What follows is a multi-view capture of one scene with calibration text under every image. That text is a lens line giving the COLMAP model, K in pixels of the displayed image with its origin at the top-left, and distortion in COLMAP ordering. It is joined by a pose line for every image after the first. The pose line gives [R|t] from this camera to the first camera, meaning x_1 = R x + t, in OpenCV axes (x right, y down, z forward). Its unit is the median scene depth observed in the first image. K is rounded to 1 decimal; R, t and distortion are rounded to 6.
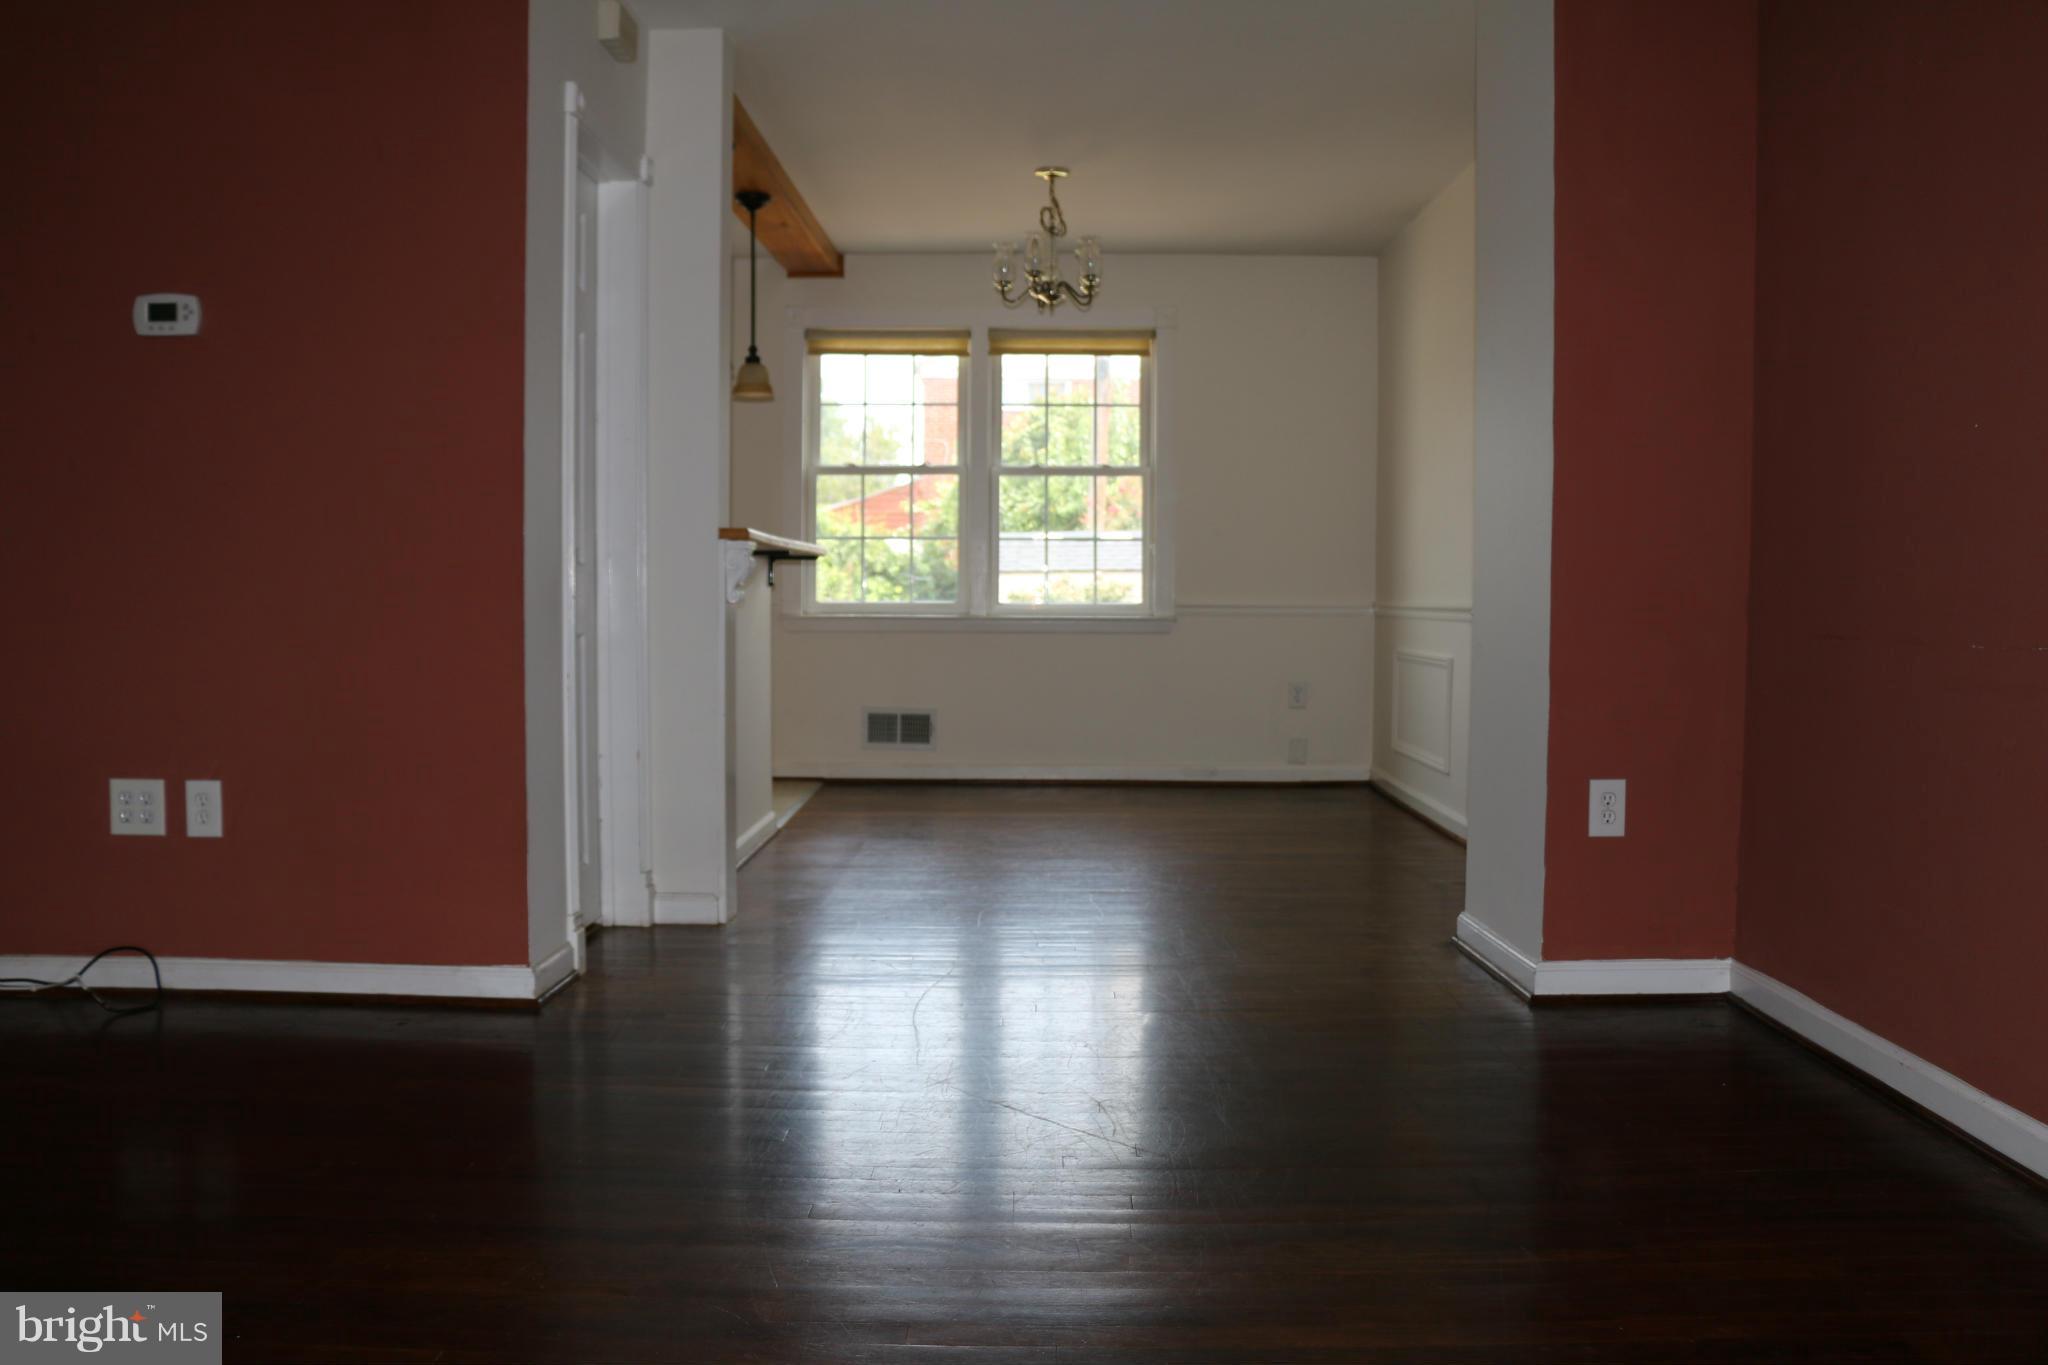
lens RADIAL K [[1717.3, 0, 1017.3], [0, 1717.3, 676.2], [0, 0, 1]] dist [-0.169105, 0.151946]
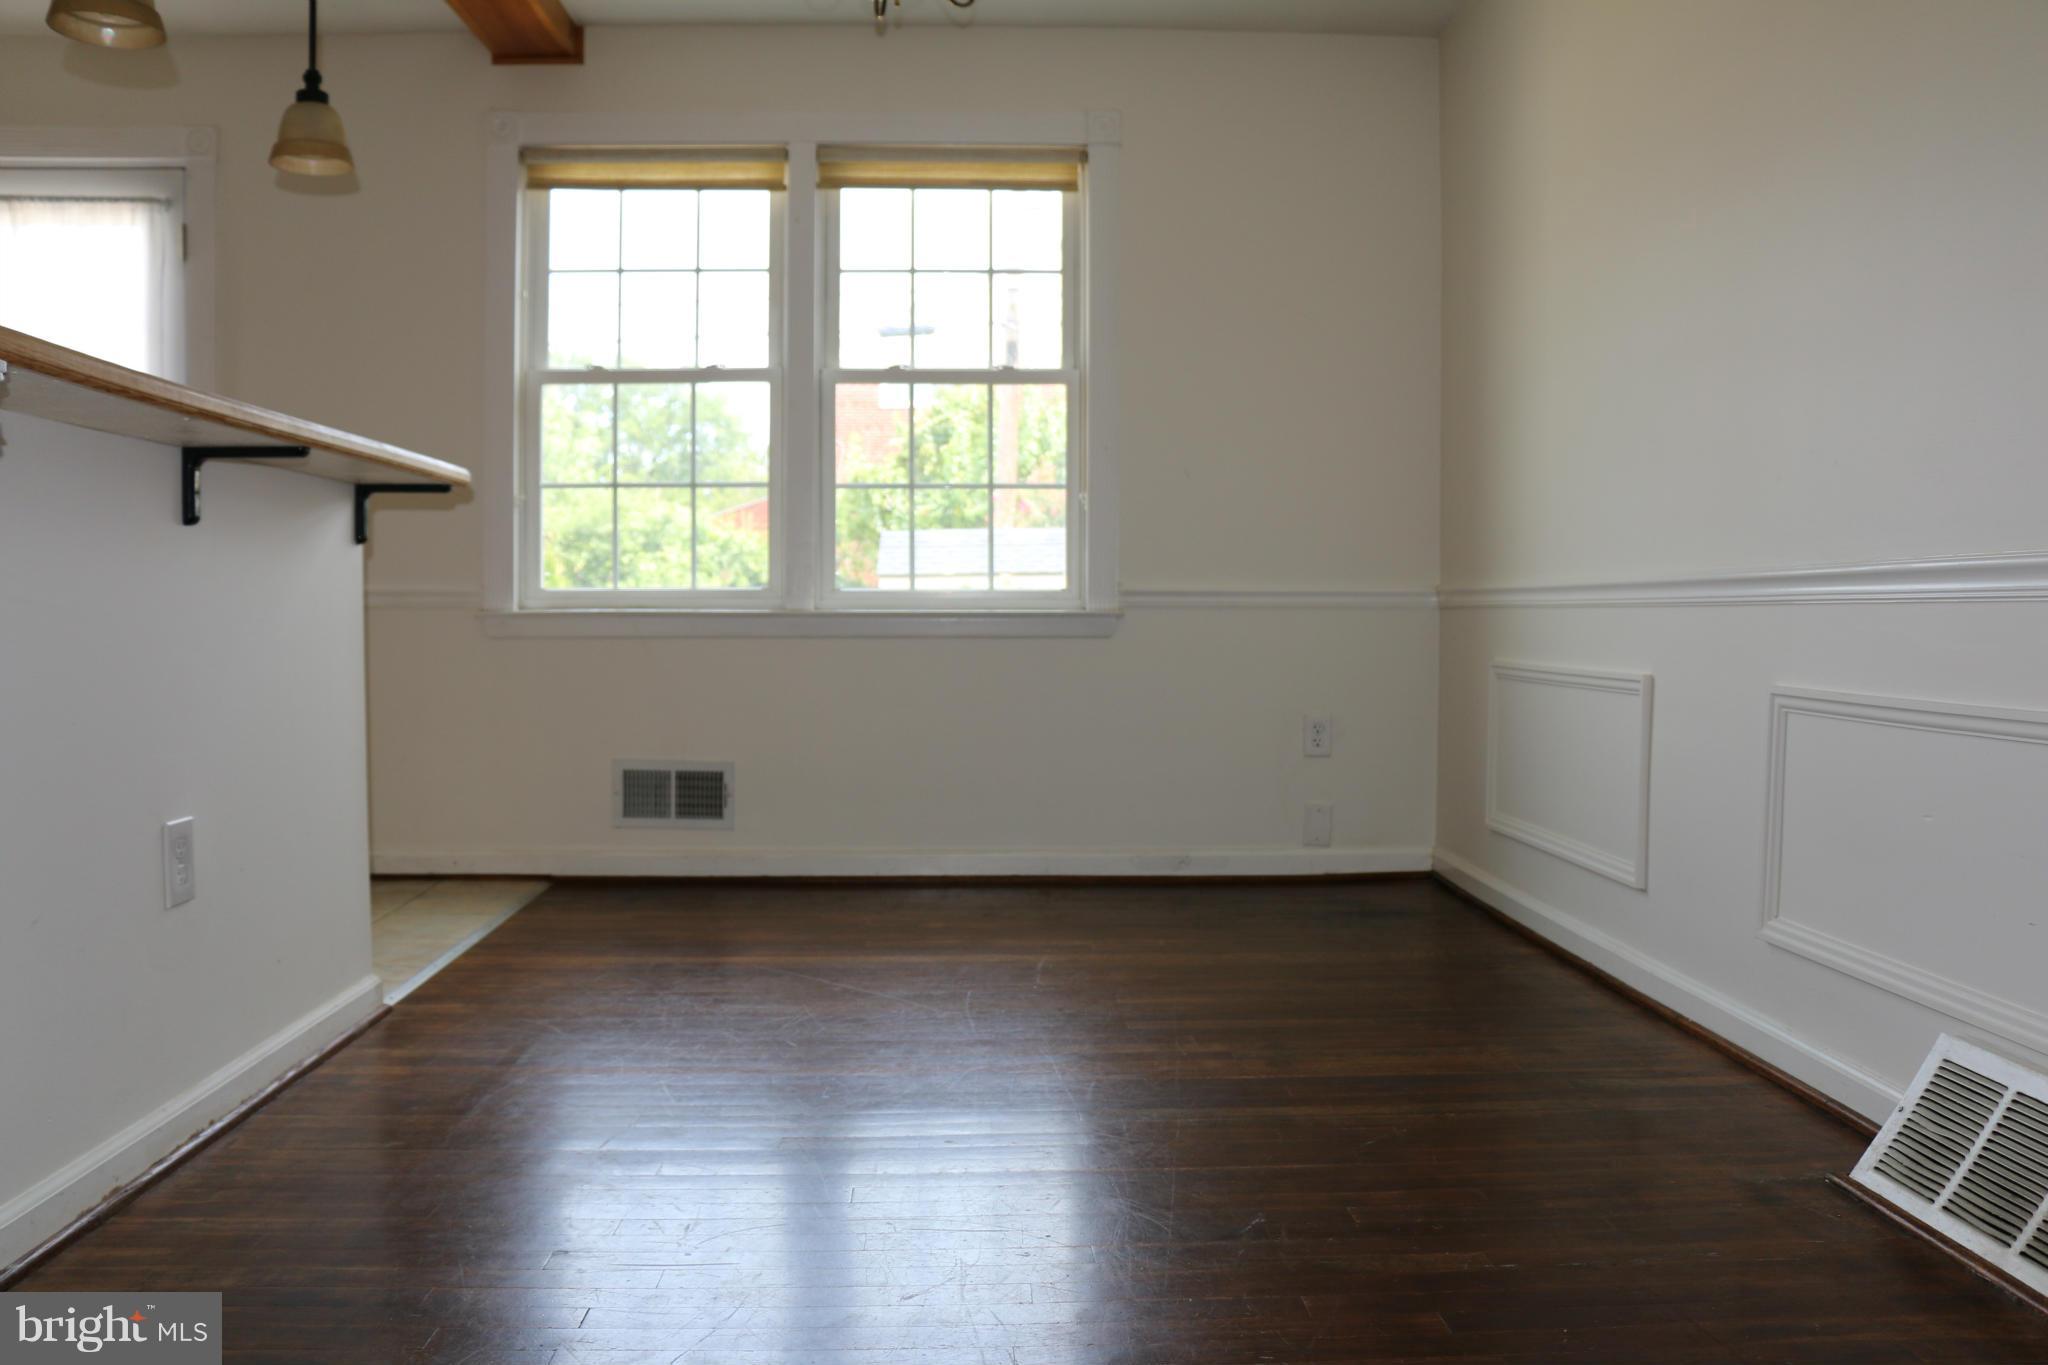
lens RADIAL K [[1717.3, 0, 1031.6], [0, 1717.3, 663.4], [0, 0, 1]] dist [-0.169105, 0.151946]
pose [[0.998225, -0.004847, 0.059362, 0.023555], [0.005927, 0.999820, -0.018028, -0.004760], [-0.059264, 0.018348, 0.998074, 0.390402]]
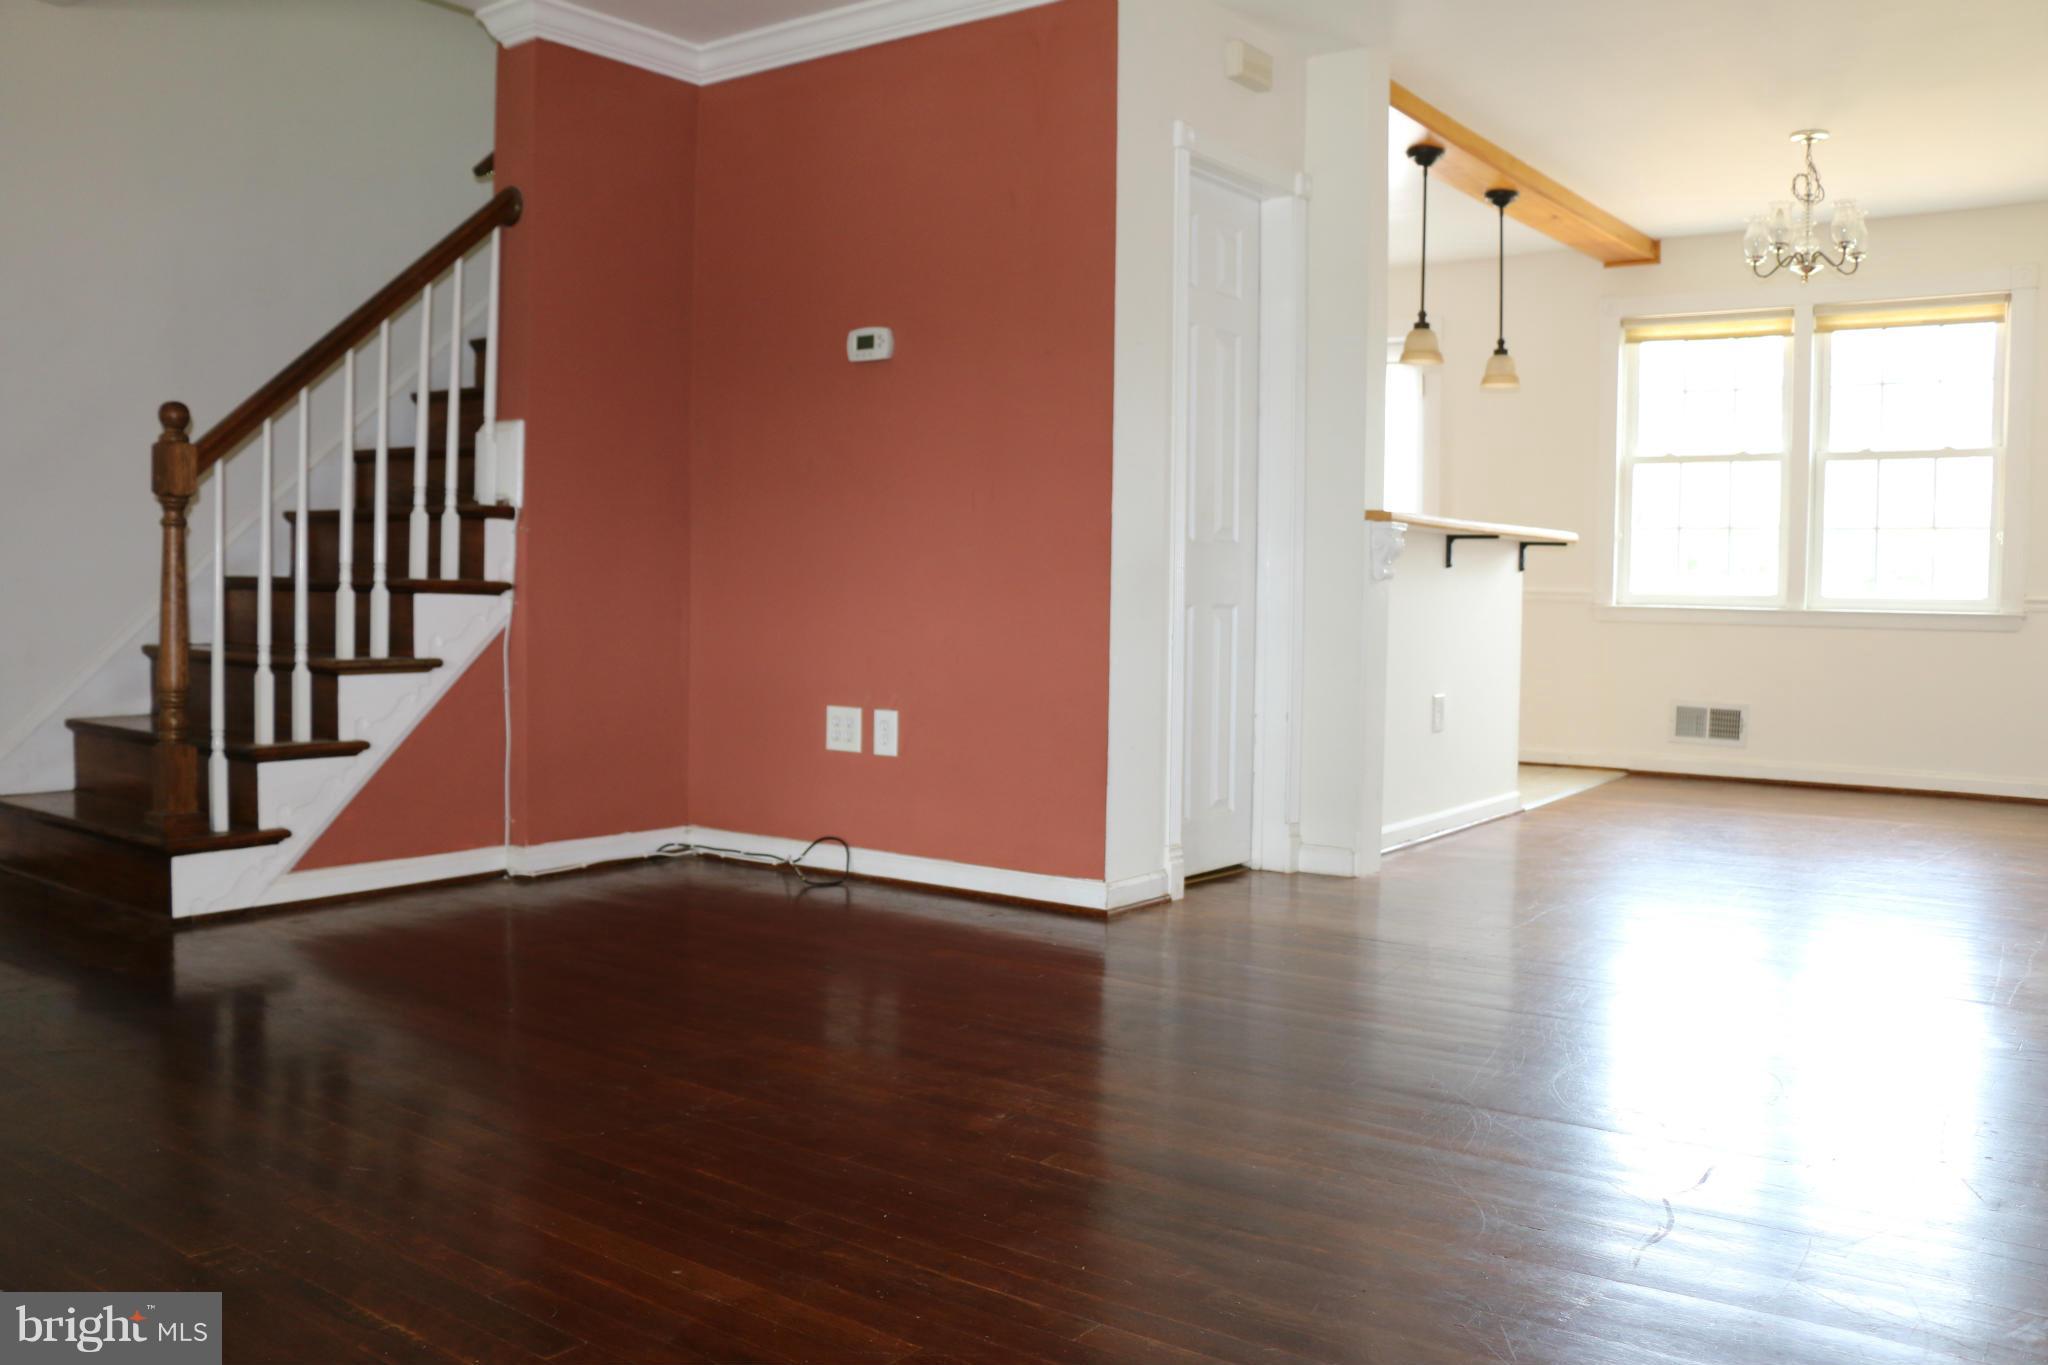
lens RADIAL K [[1717.3, 0, 1007.4], [0, 1717.3, 681.9], [0, 0, 1]] dist [-0.169105, 0.151946]
pose [[0.816000, 0.038339, -0.576779, 0.156415], [-0.037578, 0.999206, 0.013255, 0.009446], [0.576829, 0.010858, 0.816793, -0.005445]]
